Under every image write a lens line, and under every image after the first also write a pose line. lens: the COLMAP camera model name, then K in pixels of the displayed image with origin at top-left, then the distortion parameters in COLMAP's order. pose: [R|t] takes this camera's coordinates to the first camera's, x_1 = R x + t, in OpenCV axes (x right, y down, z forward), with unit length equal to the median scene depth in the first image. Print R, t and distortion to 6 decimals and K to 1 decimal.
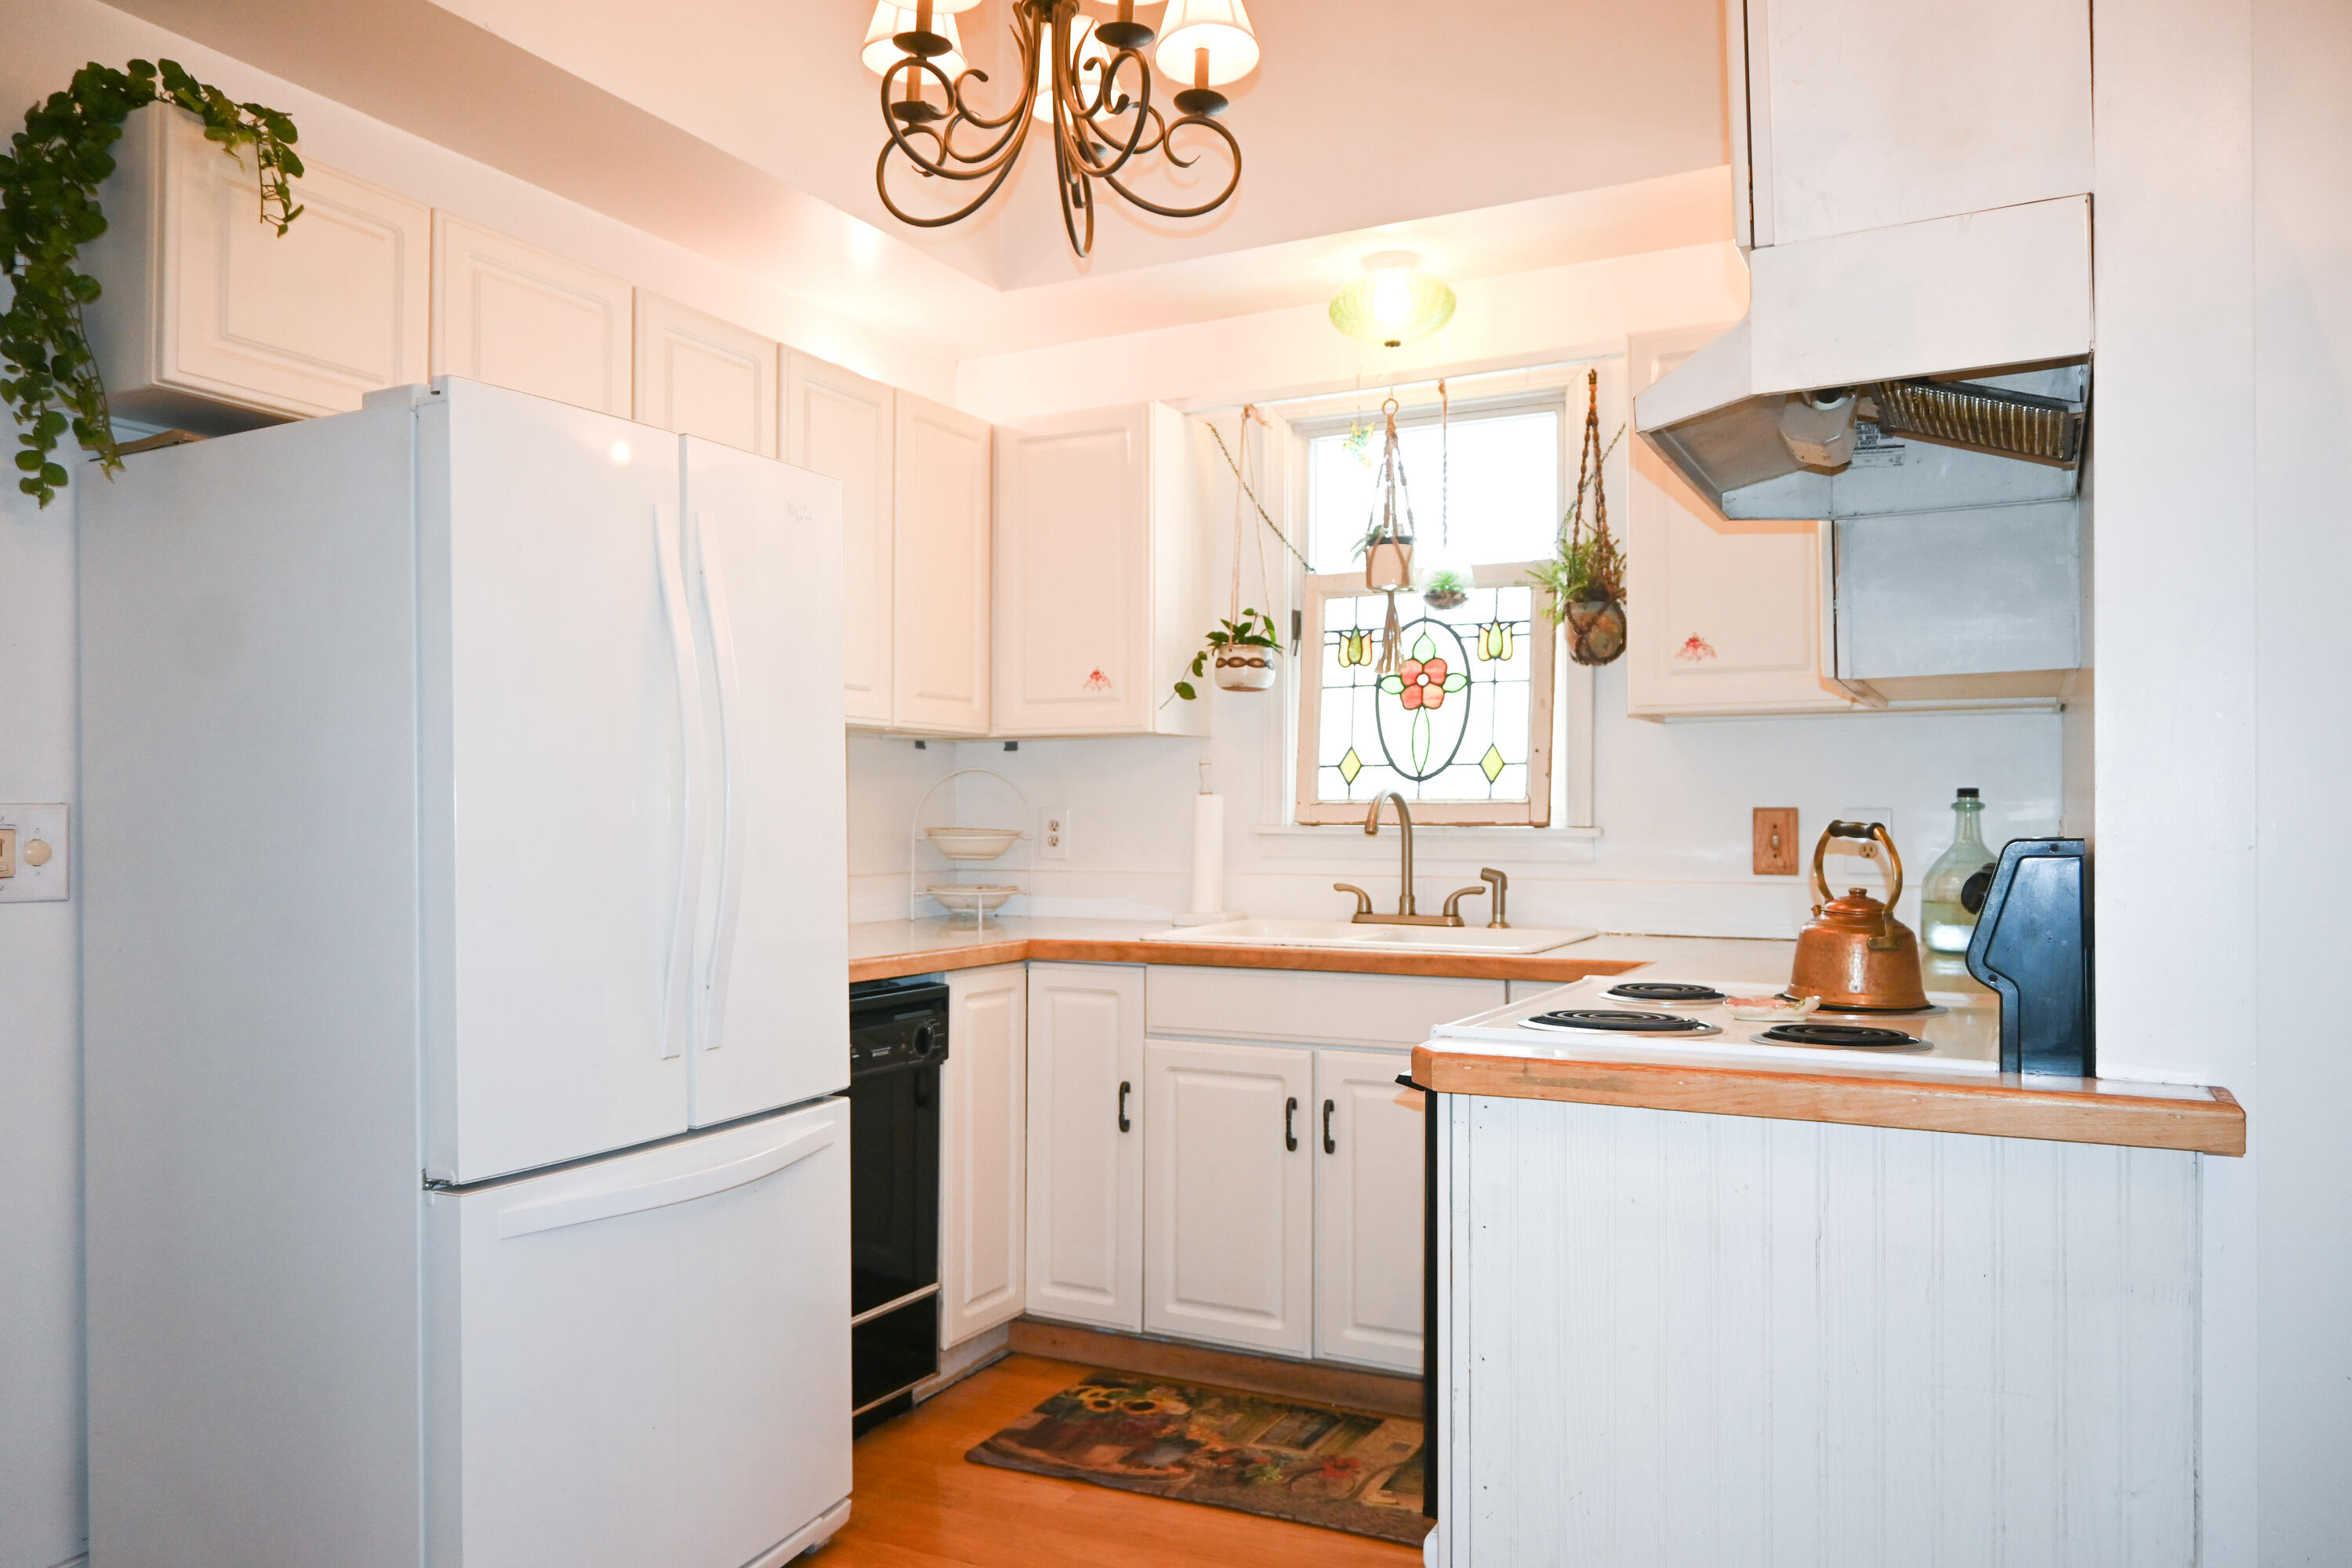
lens RADIAL K [[1615.9, 0, 1175.9], [0, 1615.9, 853.3], [0, 0, 1]] dist [-0.008877, 0.005492]
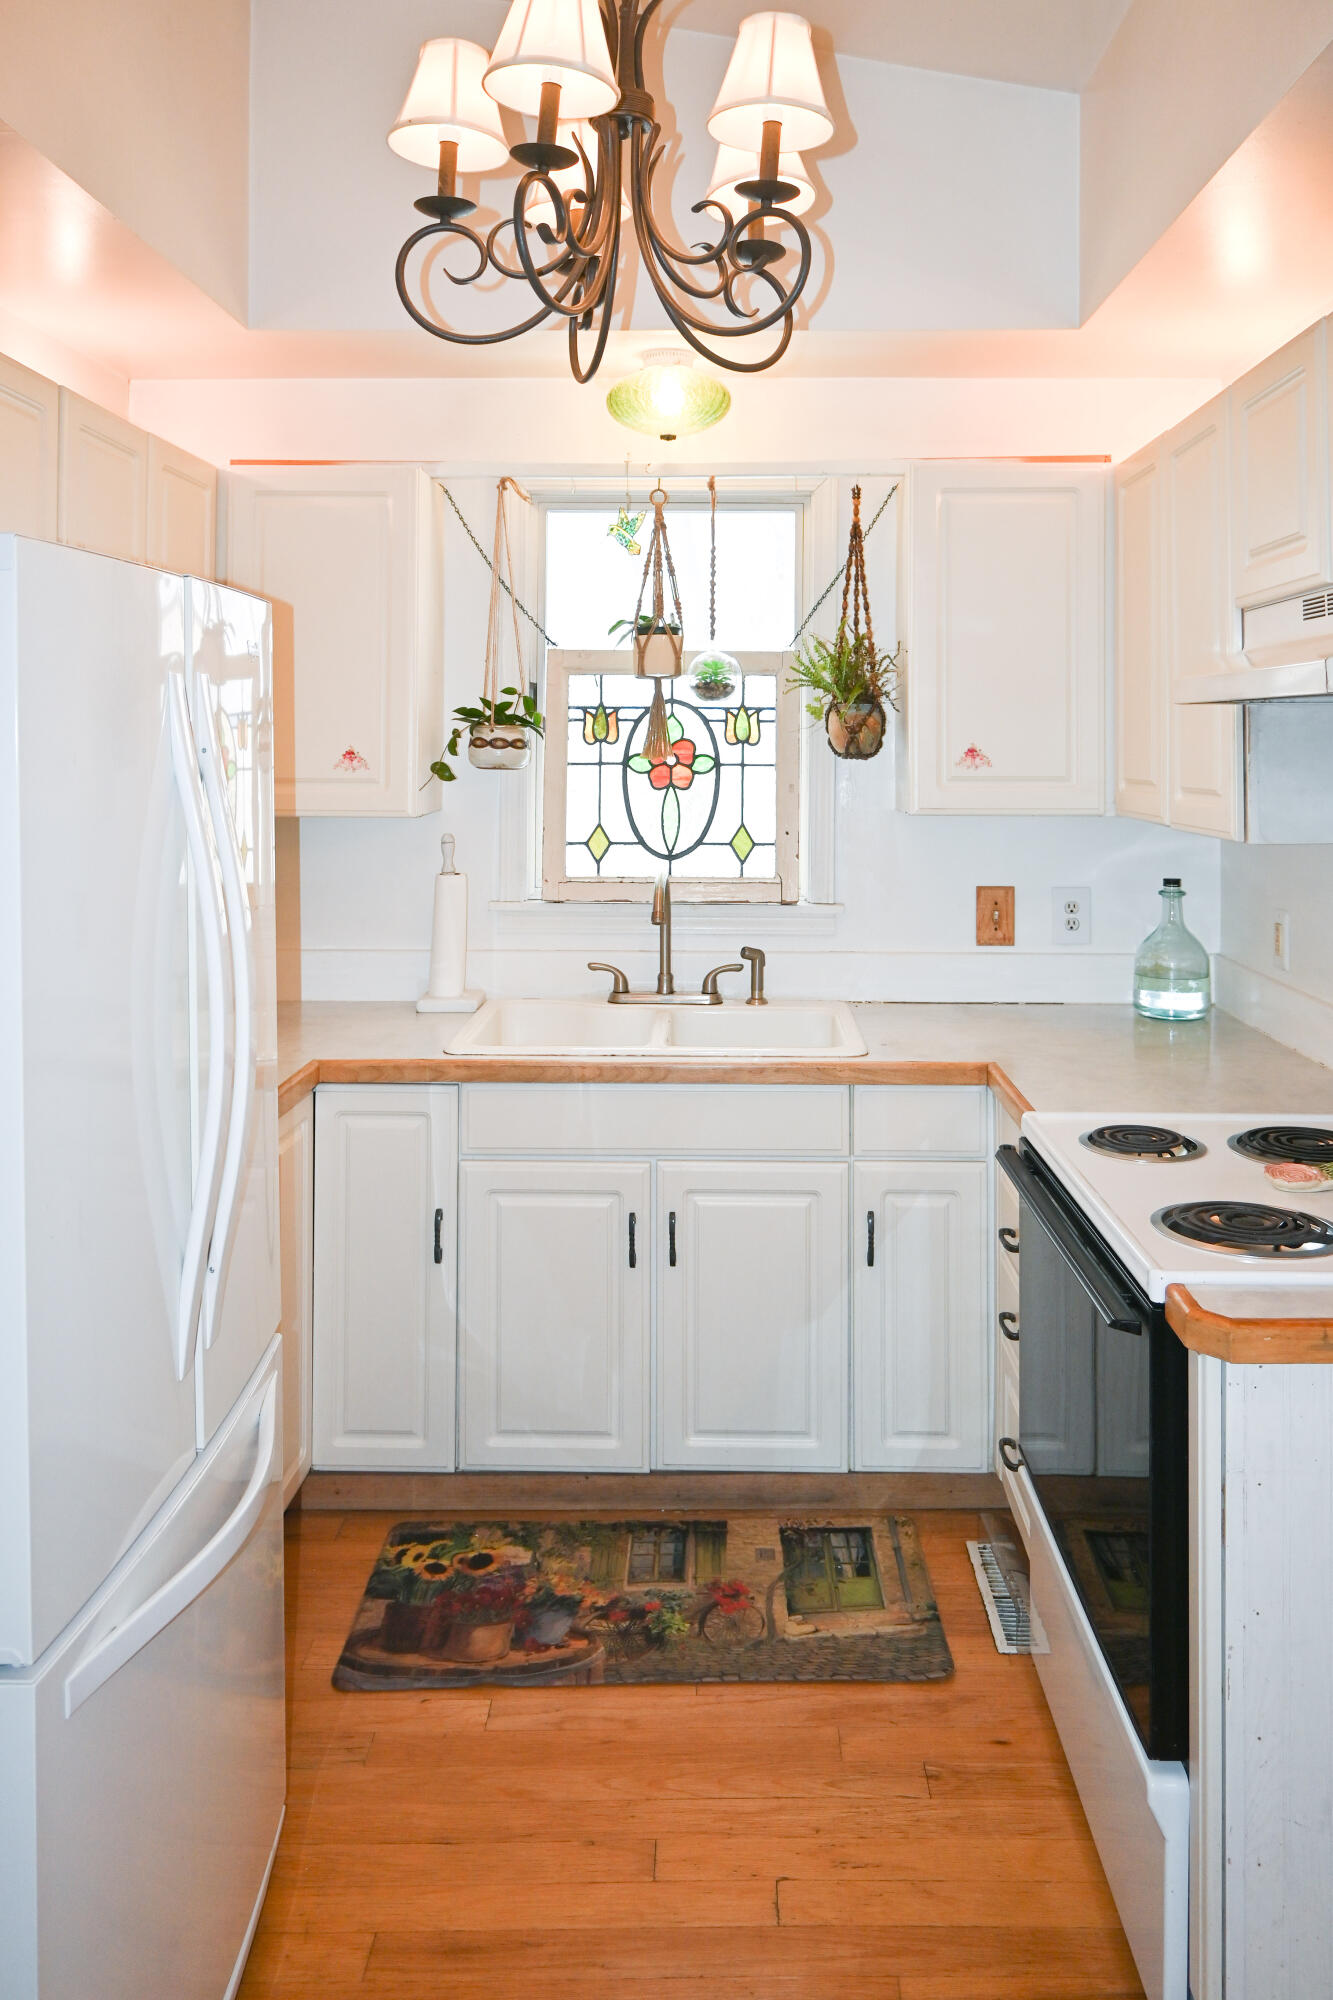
lens RADIAL K [[1480.7, 0, 672.4], [0, 1480.7, 759.8], [0, 0, 1]] dist [-0.003873, 0.000265]
pose [[0.891117, -0.006605, 0.453726, -0.282305], [0.006814, 0.999976, 0.001173, -0.112557], [-0.453723, 0.002047, 0.891140, 0.168662]]
